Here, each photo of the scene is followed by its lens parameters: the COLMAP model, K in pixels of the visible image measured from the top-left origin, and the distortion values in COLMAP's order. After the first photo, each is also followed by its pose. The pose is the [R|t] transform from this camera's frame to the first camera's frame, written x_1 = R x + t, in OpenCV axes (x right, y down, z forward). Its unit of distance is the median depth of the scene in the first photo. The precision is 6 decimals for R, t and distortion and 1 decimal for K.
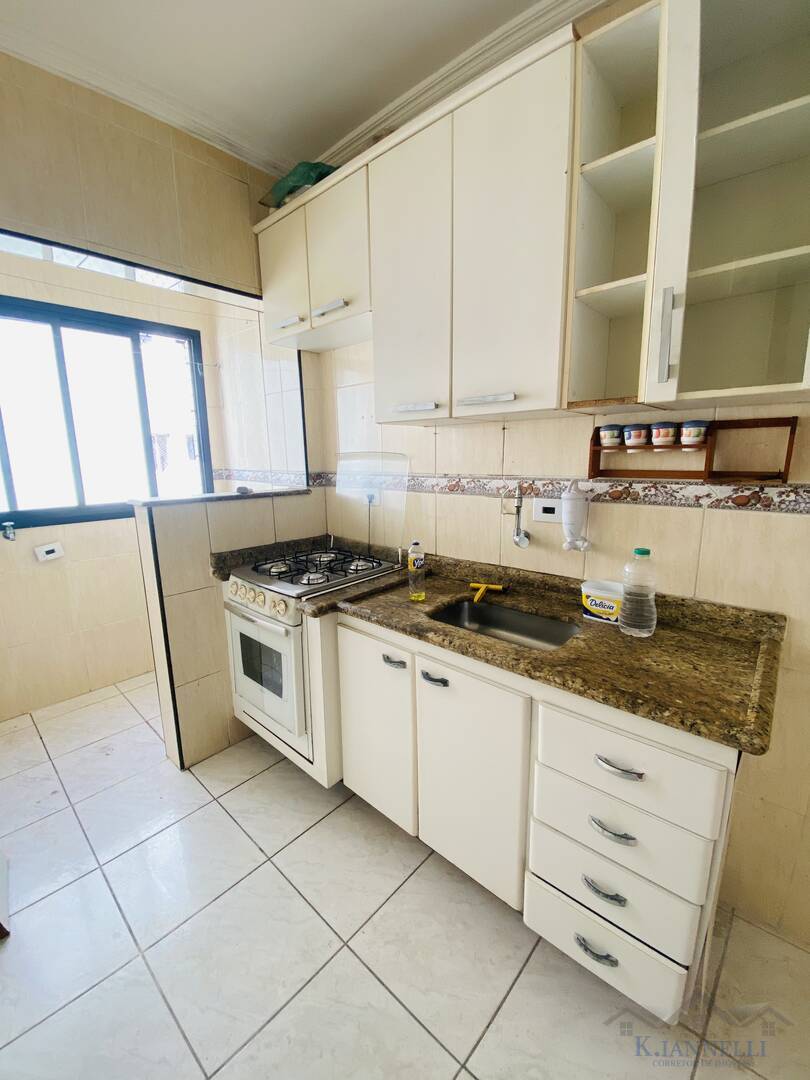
lens RADIAL K [[435.4, 0, 403.1], [0, 435.4, 533.5], [0, 0, 1]] dist [0.005781, -0.007381]
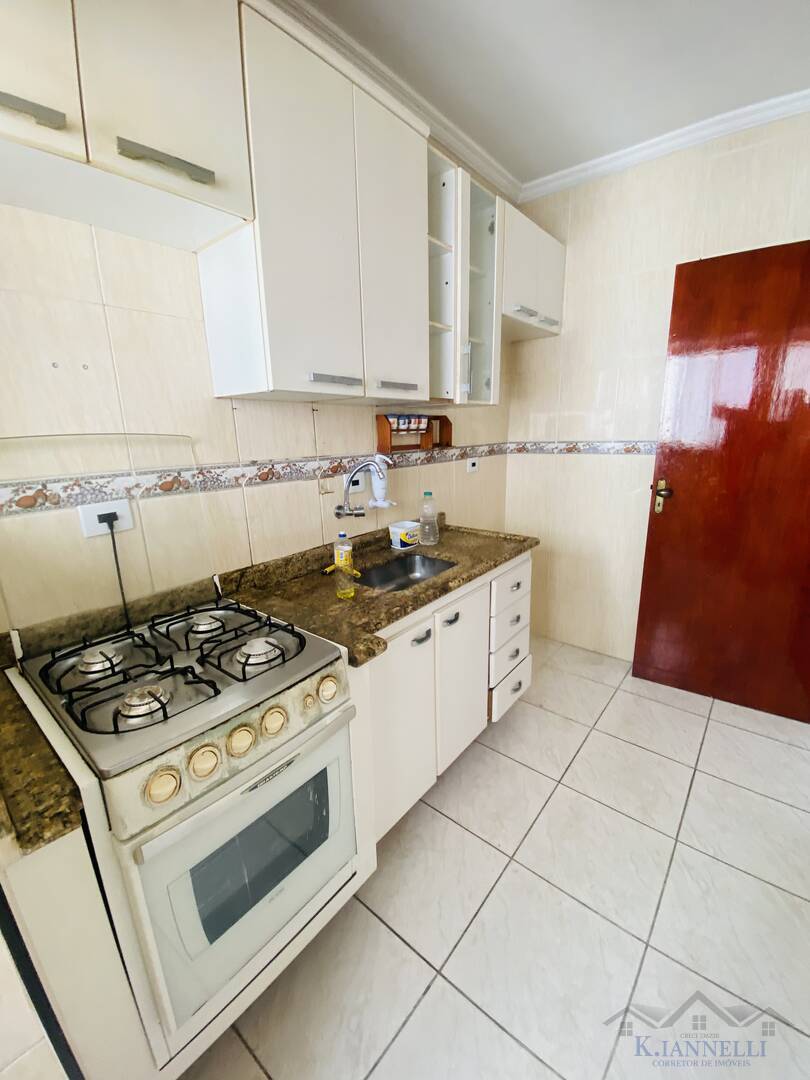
lens RADIAL K [[435.4, 0, 398.7], [0, 435.4, 543.5], [0, 0, 1]] dist [0.005781, -0.007381]
pose [[-0.069125, -0.220437, 0.972949, -0.785635], [0.208611, 0.950526, 0.230178, -0.130102], [-0.975553, 0.218879, -0.019719, 0.850048]]
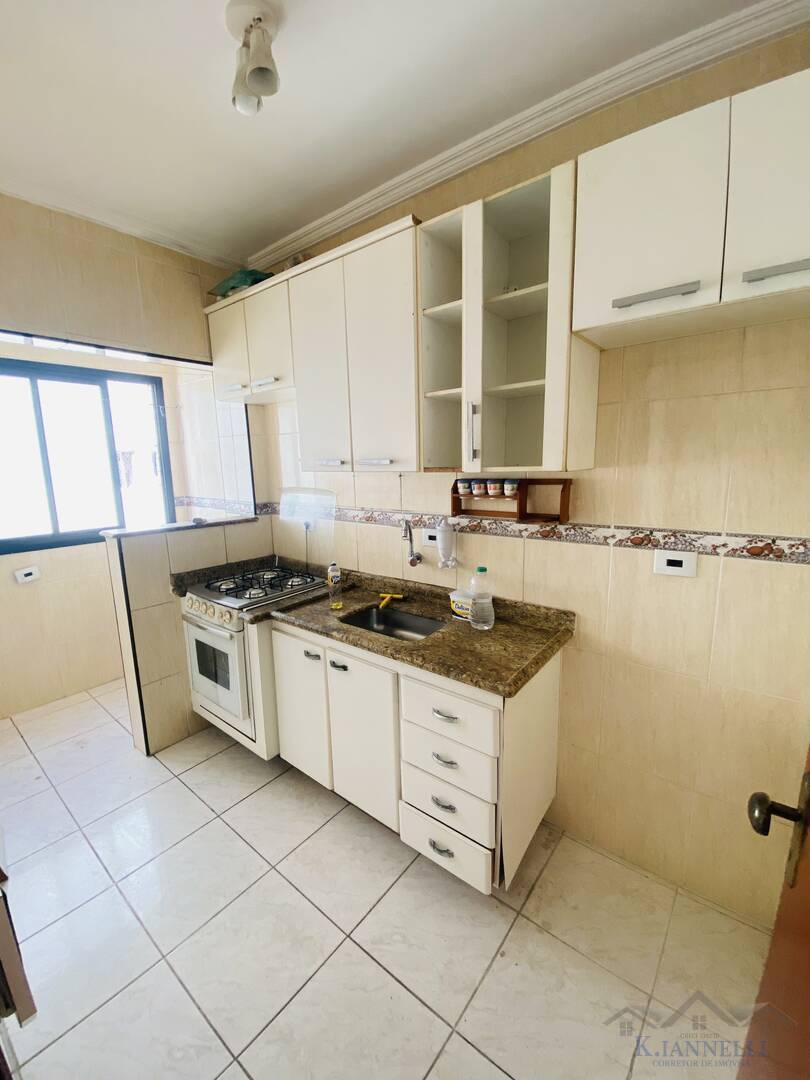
lens RADIAL K [[435.4, 0, 404.9], [0, 435.4, 534.6], [0, 0, 1]] dist [0.005781, -0.007381]
pose [[0.997991, -0.015346, 0.061466, 0.152468], [0.016431, 0.999717, -0.017181, -0.037487], [-0.061185, 0.018156, 0.997961, -0.284057]]
